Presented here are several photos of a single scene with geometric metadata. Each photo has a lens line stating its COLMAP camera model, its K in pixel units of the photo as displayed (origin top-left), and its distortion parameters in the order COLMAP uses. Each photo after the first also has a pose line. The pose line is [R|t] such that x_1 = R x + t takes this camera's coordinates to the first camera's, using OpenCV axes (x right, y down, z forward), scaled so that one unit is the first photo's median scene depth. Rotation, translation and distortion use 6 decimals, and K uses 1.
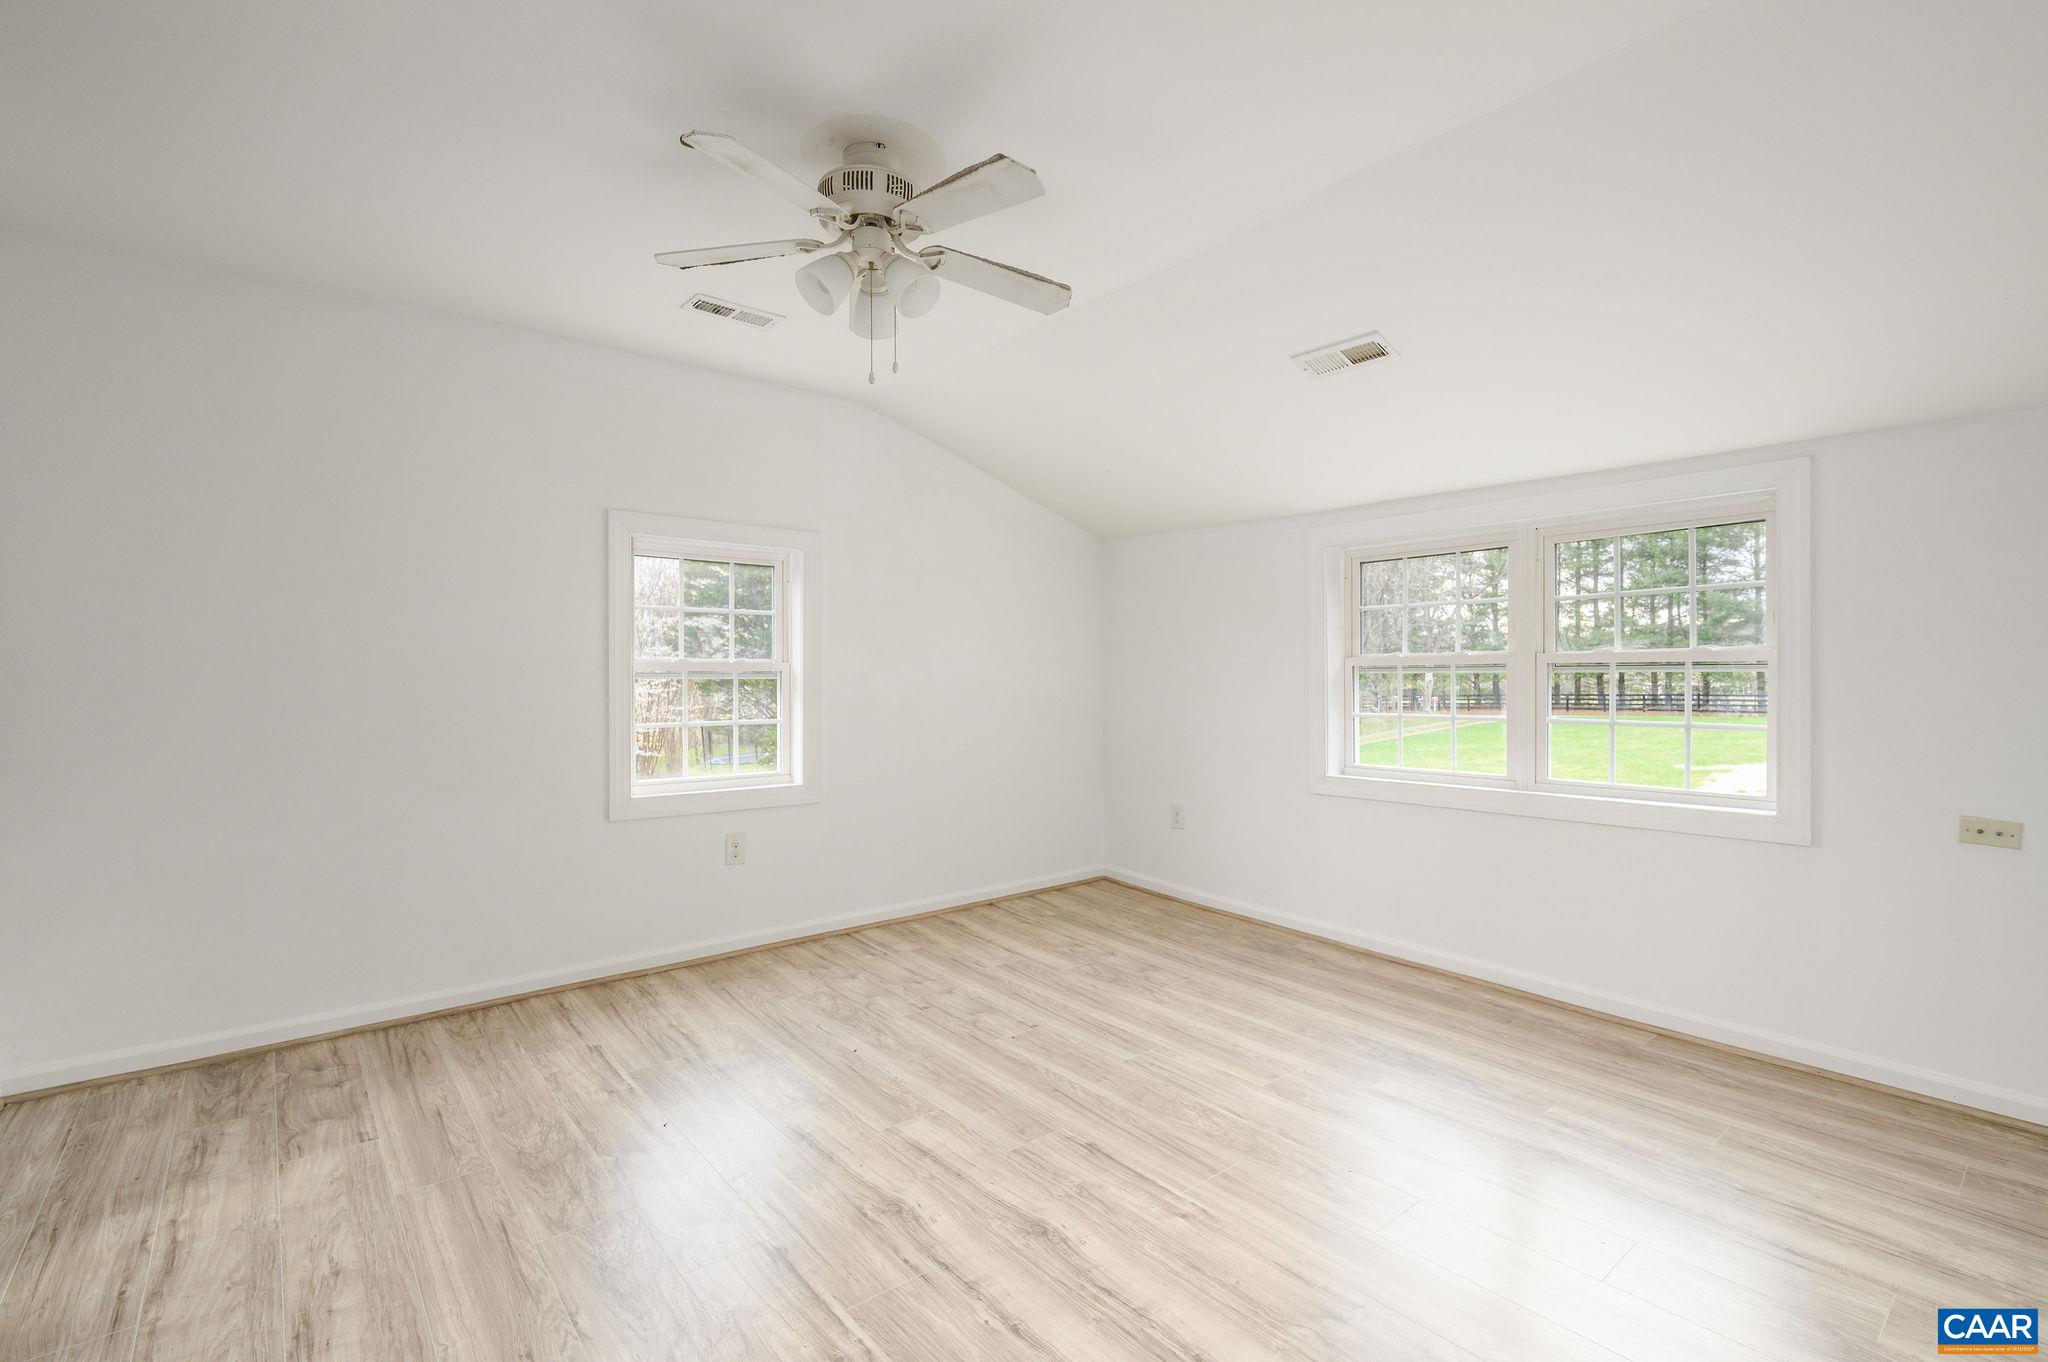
lens RADIAL K [[907.0, 0, 1024.0], [0, 907.0, 681.0], [0, 0, 1]] dist [-0.002207, 0.000590]
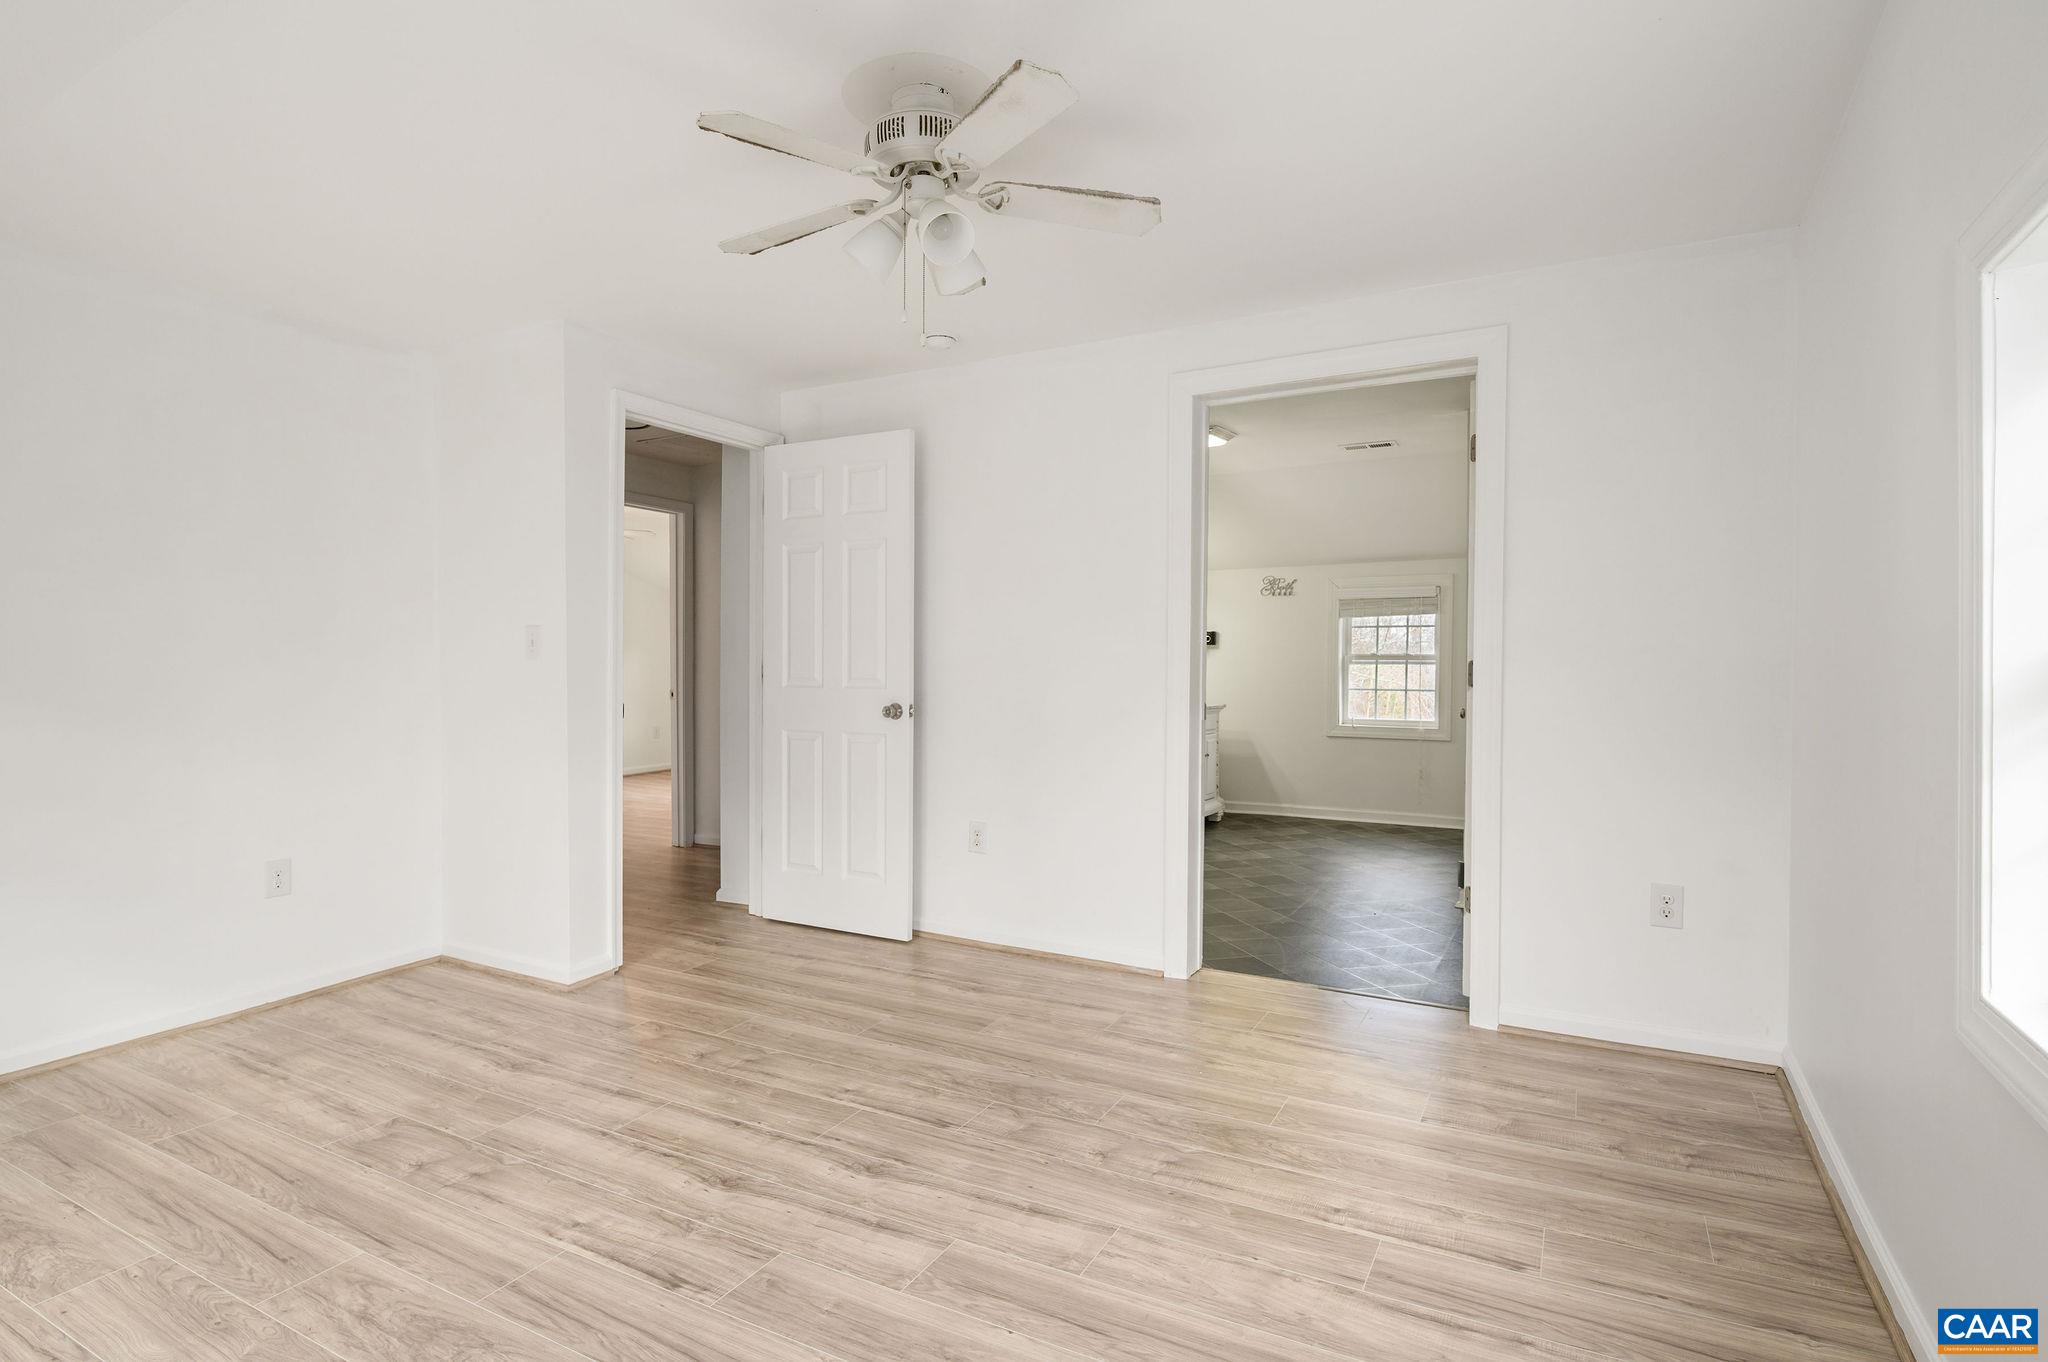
lens RADIAL K [[1045.6, 0, 1024.0], [0, 1045.6, 681.0], [0, 0, 1]] dist [-0.001656, -0.000250]
pose [[-0.932511, 0.008077, -0.361052, 0.119082], [0.001083, 0.999808, 0.019571, -0.007994], [0.361140, 0.017859, -0.932340, 2.025453]]
